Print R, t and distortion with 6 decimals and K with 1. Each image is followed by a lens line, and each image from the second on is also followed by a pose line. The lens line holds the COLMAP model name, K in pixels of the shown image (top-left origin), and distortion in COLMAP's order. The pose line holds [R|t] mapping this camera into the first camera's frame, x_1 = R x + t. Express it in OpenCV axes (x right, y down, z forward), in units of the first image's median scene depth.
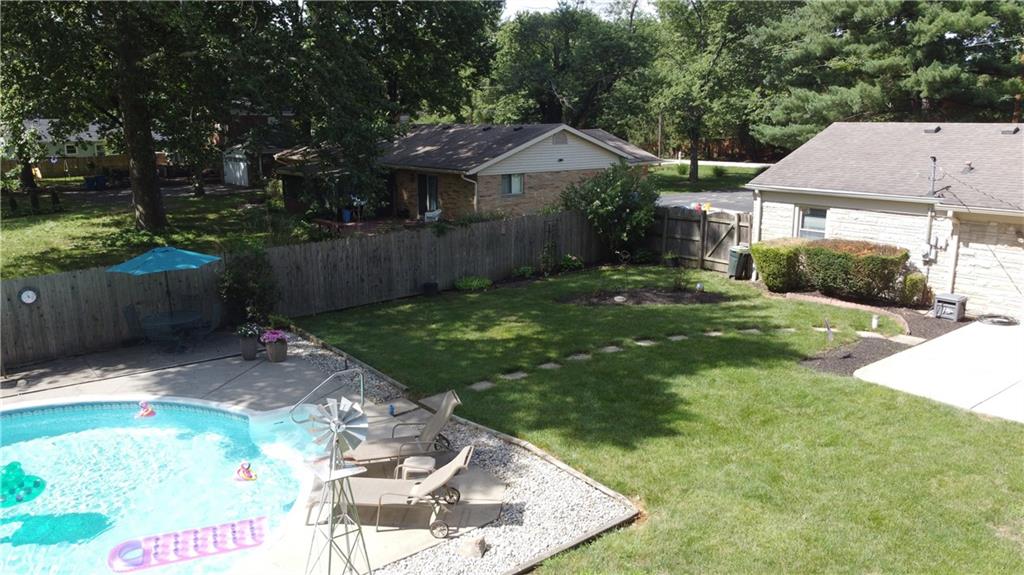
lens RADIAL K [[782.0, 0, 511.0], [0, 782.0, 289.3], [0, 0, 1]] dist [0.002046, -0.007276]
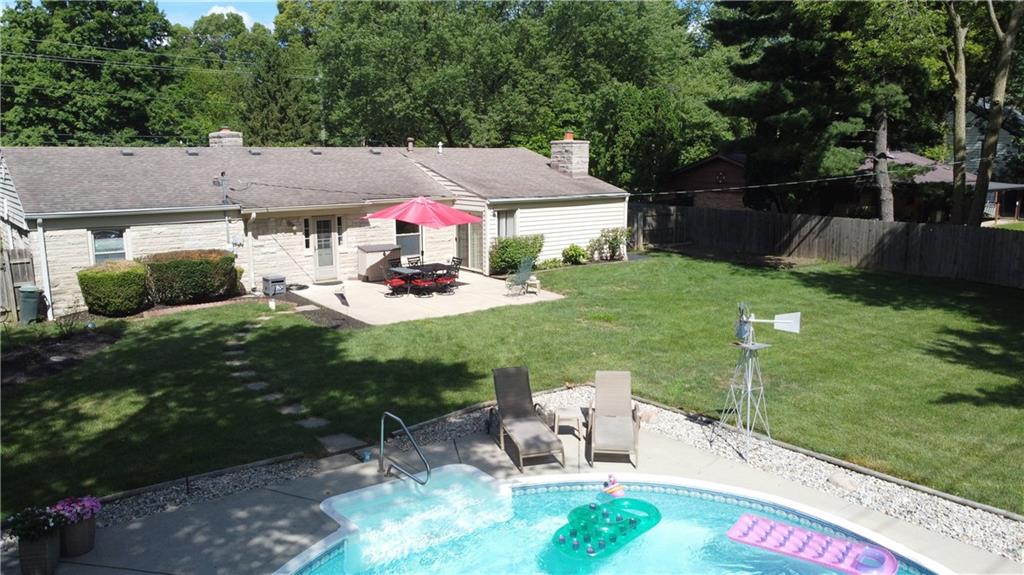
lens RADIAL K [[782.0, 0, 505.7], [0, 782.0, 284.7], [0, 0, 1]] dist [0.002046, -0.007276]
pose [[0.018189, -0.162248, 0.986582, -0.625283], [0.218402, 0.963561, 0.154435, -0.081611], [-0.975689, 0.212663, 0.052962, 0.476927]]
